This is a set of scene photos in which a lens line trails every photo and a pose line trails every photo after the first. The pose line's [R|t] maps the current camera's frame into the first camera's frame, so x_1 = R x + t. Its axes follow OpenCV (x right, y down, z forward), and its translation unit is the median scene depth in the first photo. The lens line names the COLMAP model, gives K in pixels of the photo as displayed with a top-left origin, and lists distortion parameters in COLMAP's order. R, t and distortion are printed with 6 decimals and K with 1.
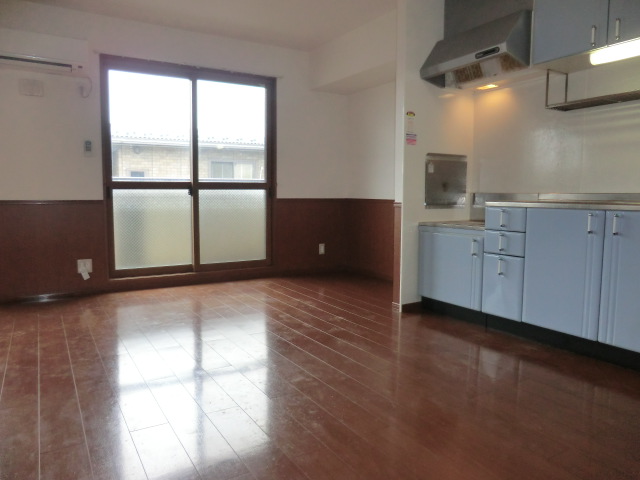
lens RADIAL K [[464.6, 0, 318.6], [0, 464.6, 234.6], [0, 0, 1]] dist [-0.059470, 0.036147]
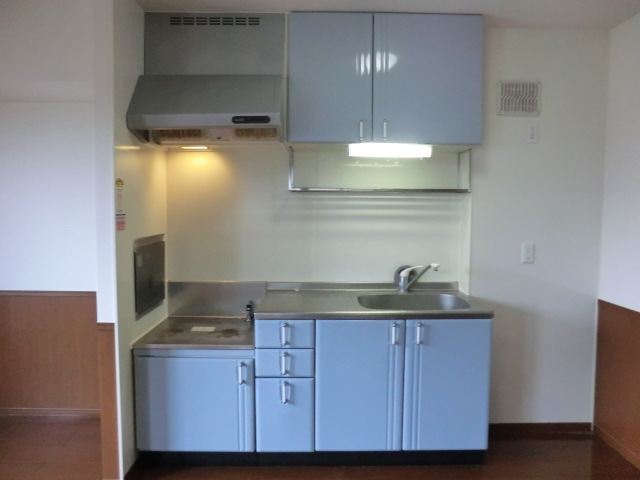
lens RADIAL K [[464.6, 0, 322.1], [0, 464.6, 239.1], [0, 0, 1]] dist [-0.059470, 0.036147]
pose [[0.507564, -0.061976, 0.859382, -0.233973], [0.071775, 0.996984, 0.029508, -0.206456], [-0.858619, 0.046705, 0.510481, 0.499405]]
